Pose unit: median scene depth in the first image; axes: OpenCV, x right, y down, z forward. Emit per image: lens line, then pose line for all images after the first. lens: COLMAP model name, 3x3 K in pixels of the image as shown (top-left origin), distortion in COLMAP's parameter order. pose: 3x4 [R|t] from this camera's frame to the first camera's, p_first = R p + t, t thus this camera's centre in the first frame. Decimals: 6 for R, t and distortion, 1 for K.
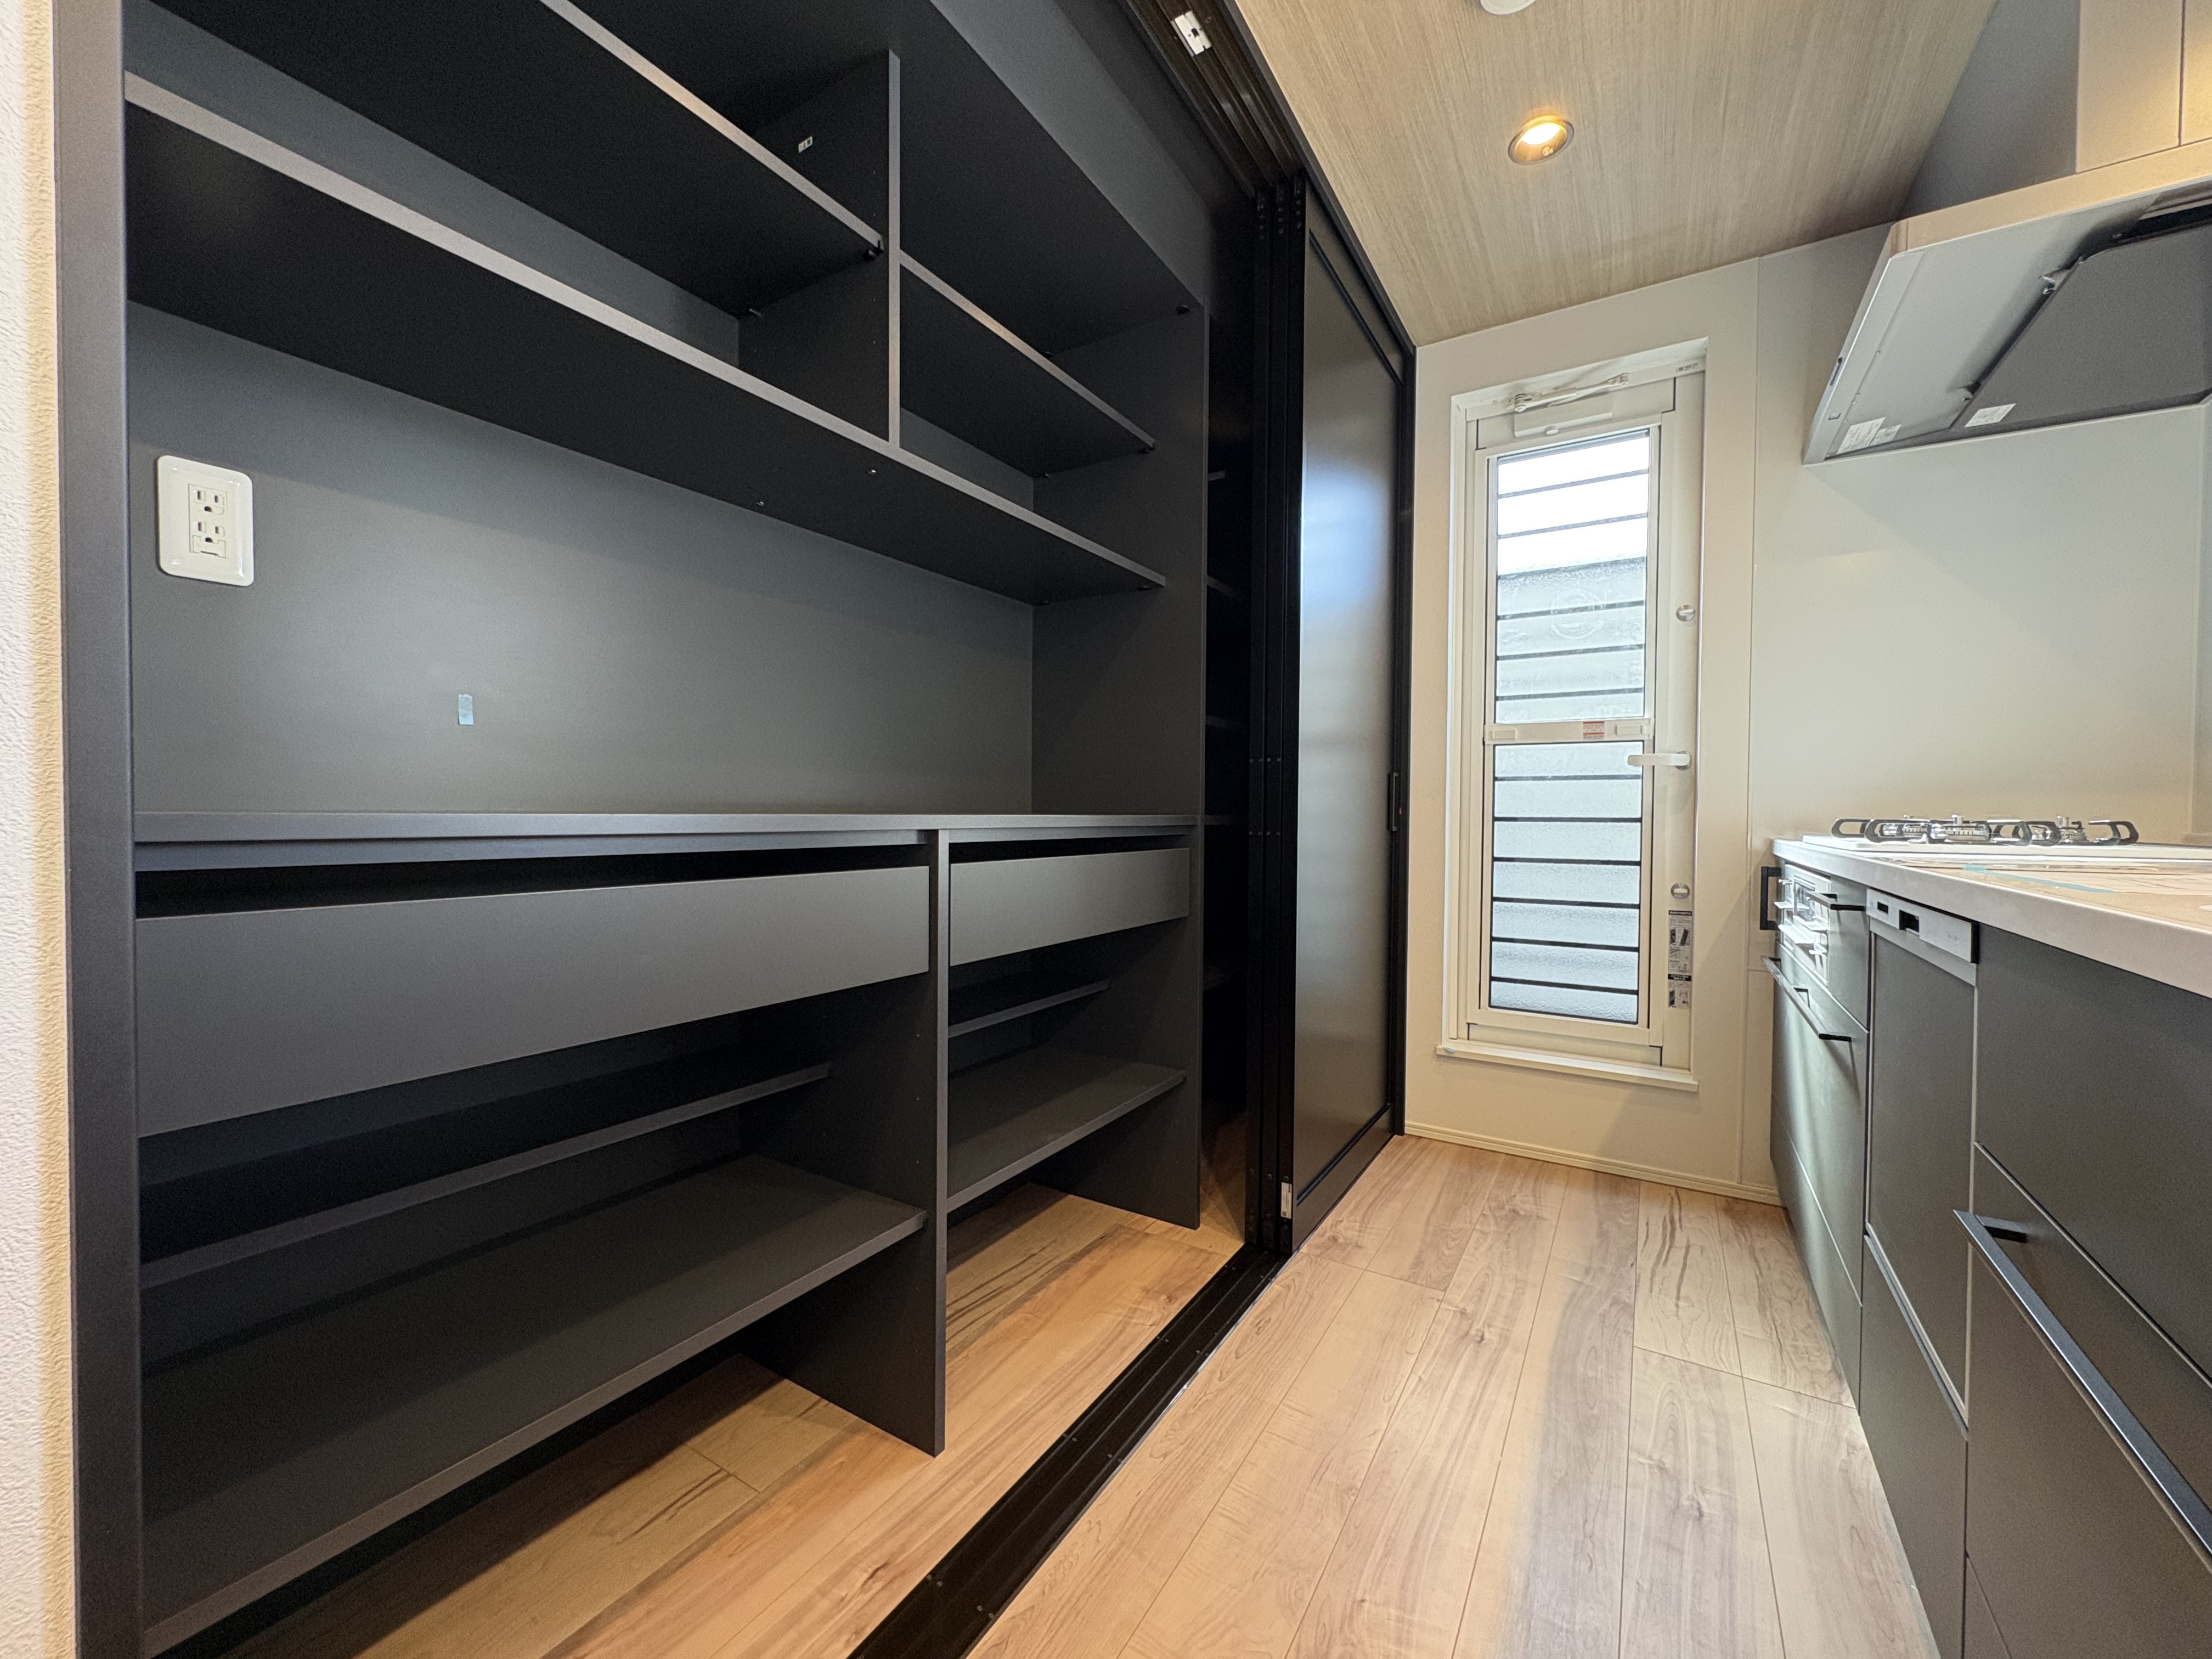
lens RADIAL K [[881.4, 0, 1105.6], [0, 881.4, 828.0], [0, 0, 1]] dist [0.001181, 0.000343]
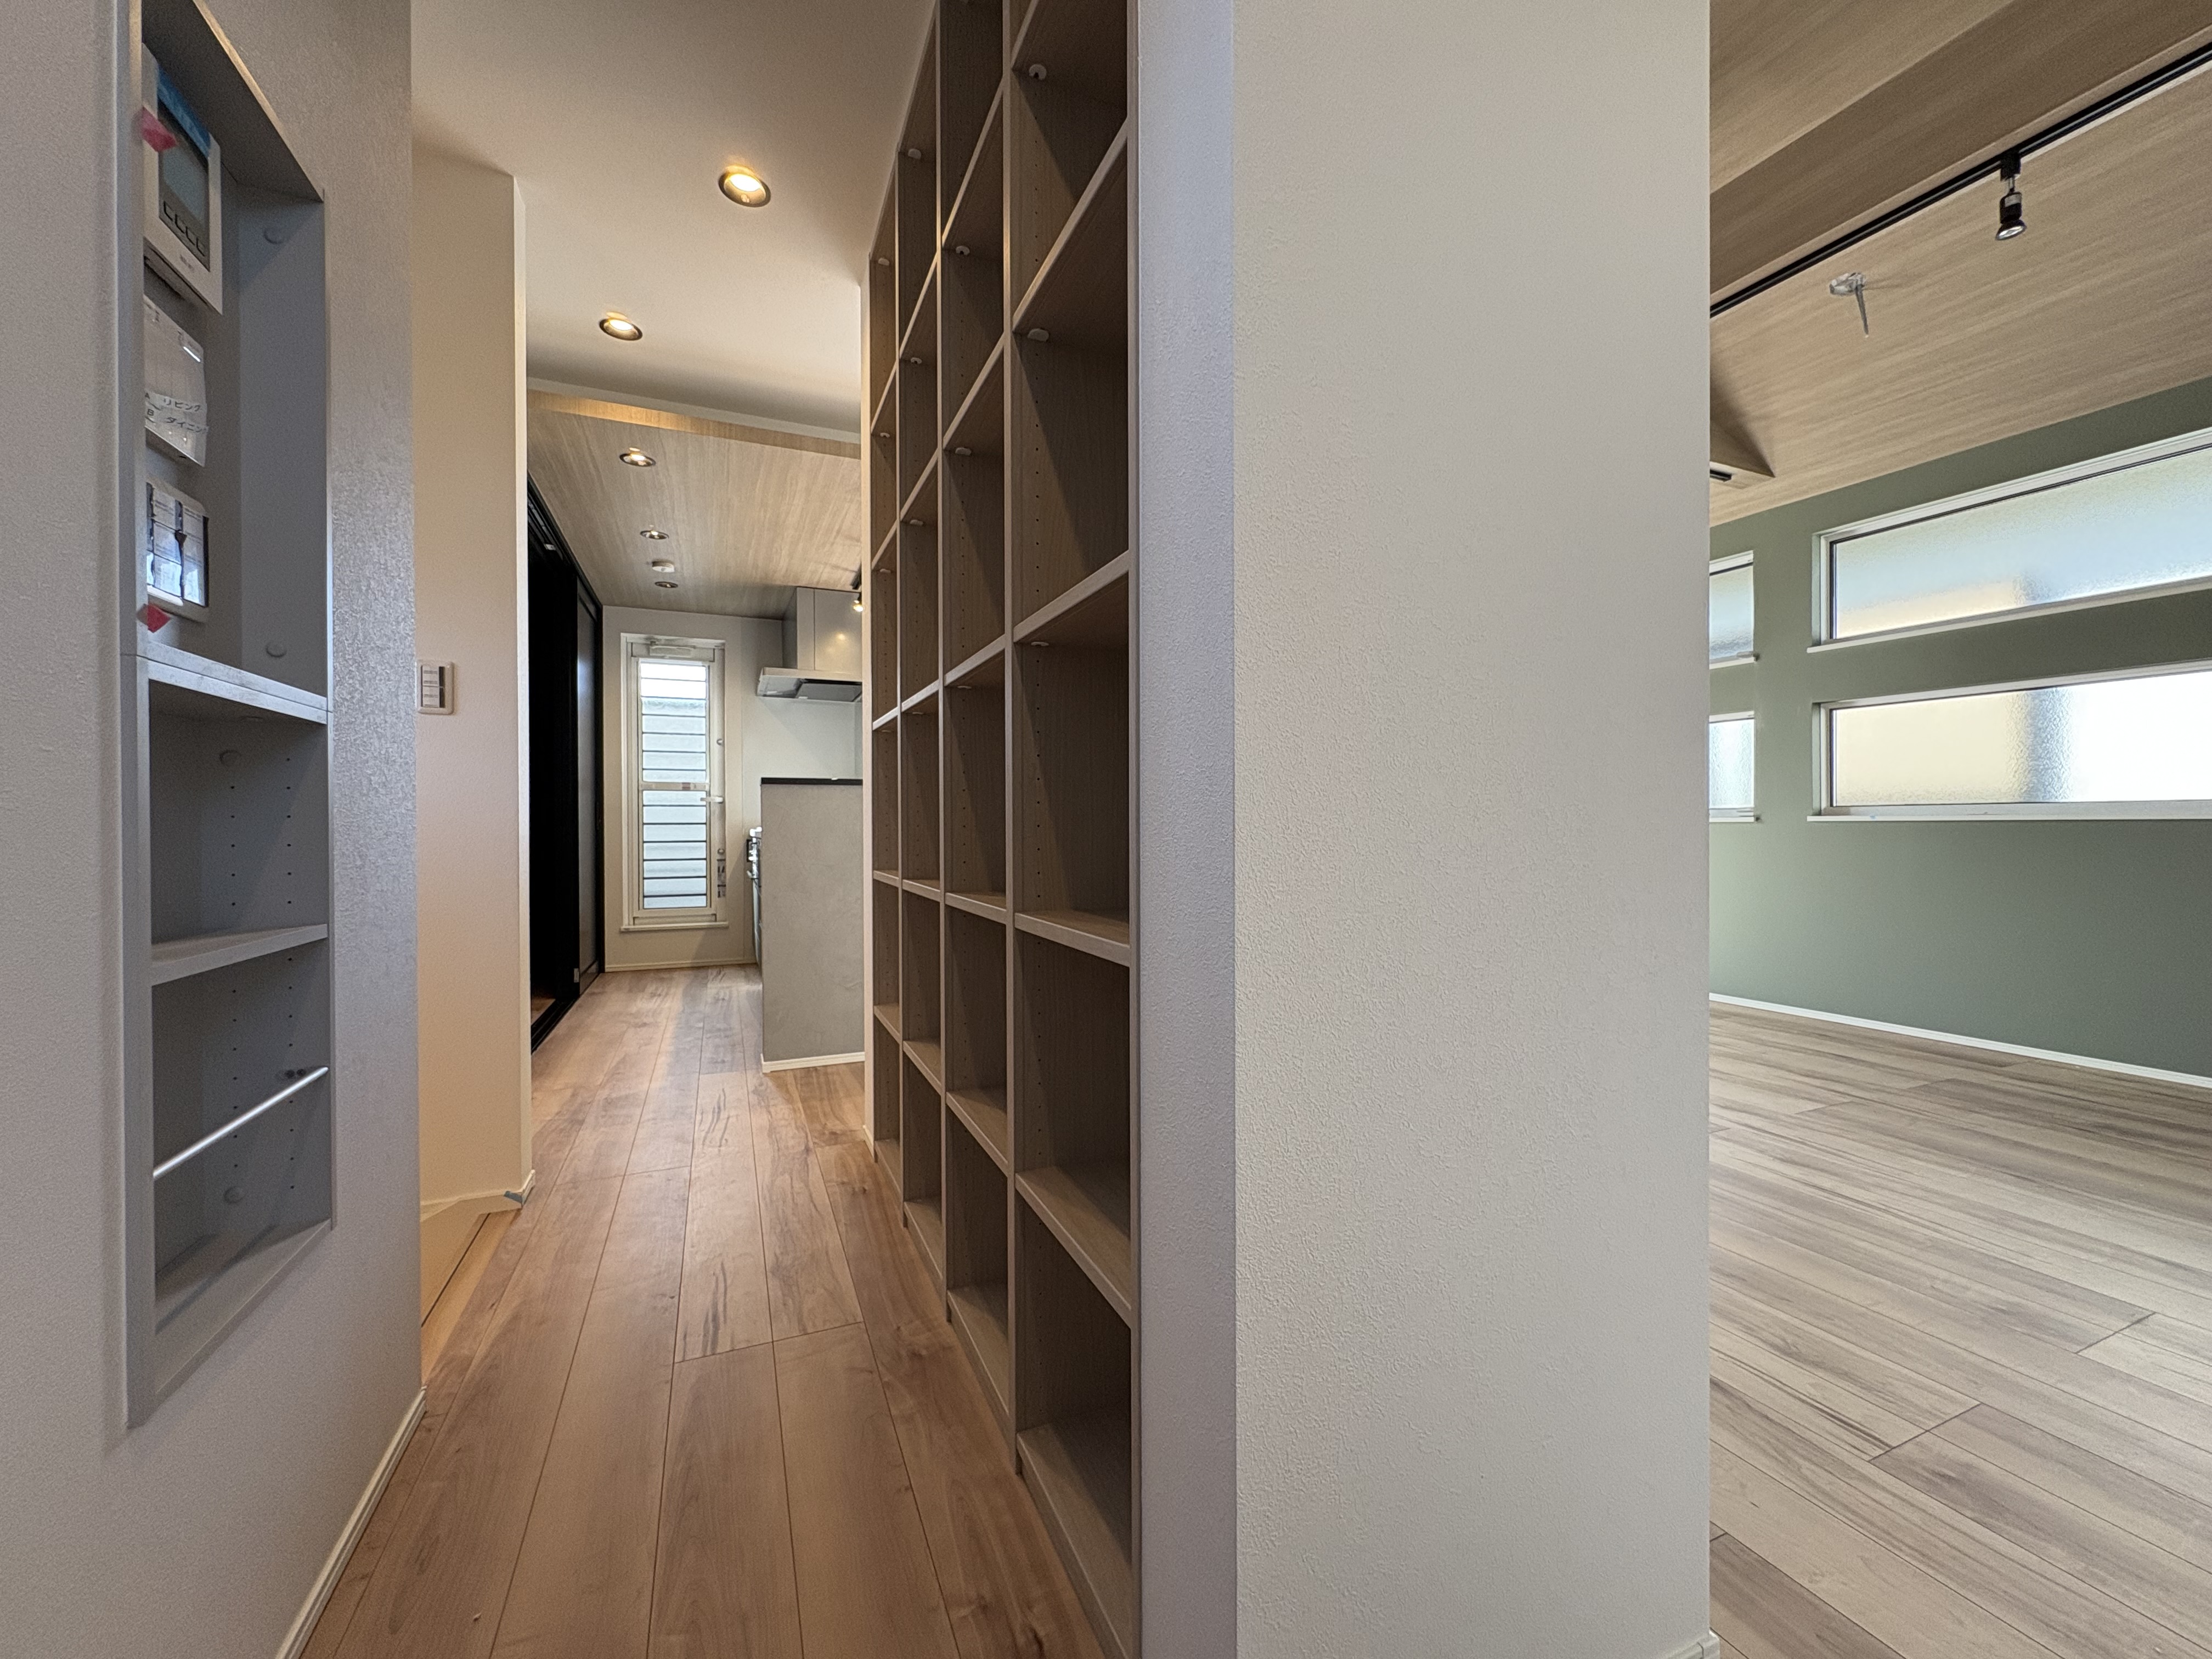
lens RADIAL K [[881.4, 0, 1097.9], [0, 881.4, 843.3], [0, 0, 1]] dist [0.001181, 0.000343]
pose [[0.569868, -0.023733, 0.821394, -0.834810], [0.016862, 0.999710, 0.017186, 0.023705], [-0.821563, 0.004057, 0.570103, -1.373458]]
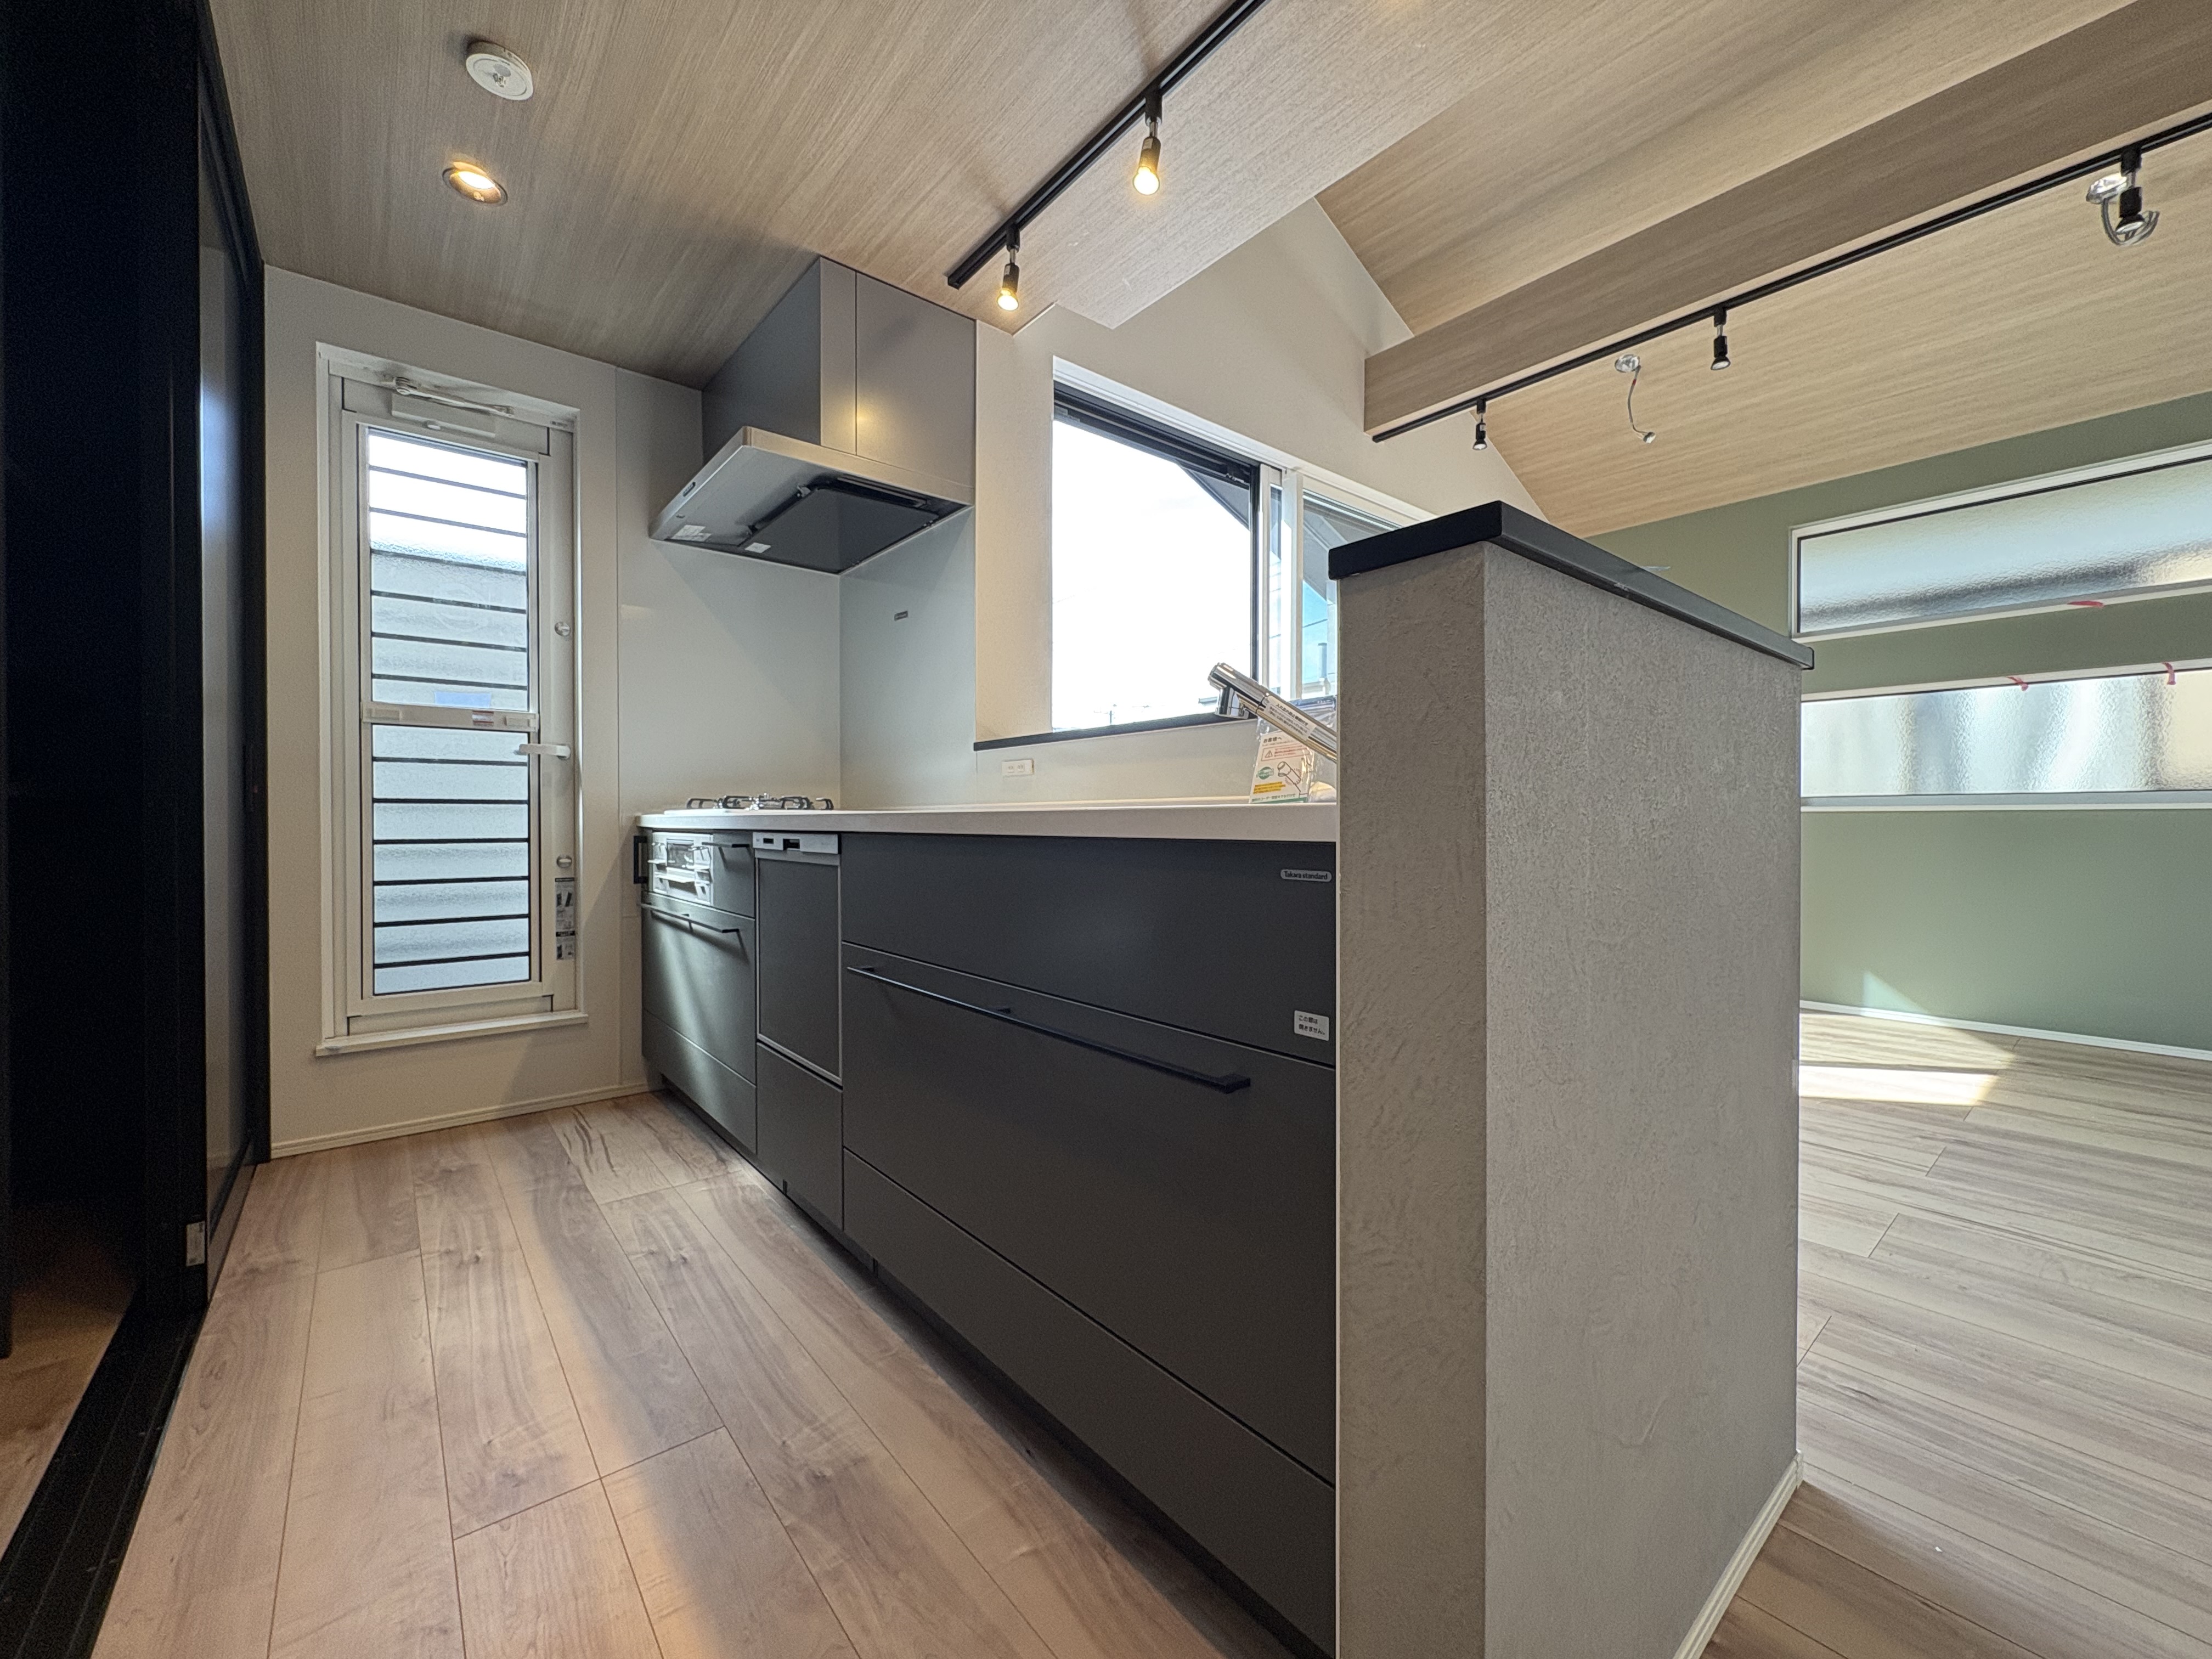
lens RADIAL K [[881.4, 0, 1116.1], [0, 881.4, 829.7], [0, 0, 1]] dist [0.001181, 0.000343]
pose [[0.303334, -0.018385, 0.952707, -0.268628], [0.021793, 0.999686, 0.012353, 0.031750], [-0.952635, 0.017015, 0.303639, -0.078042]]
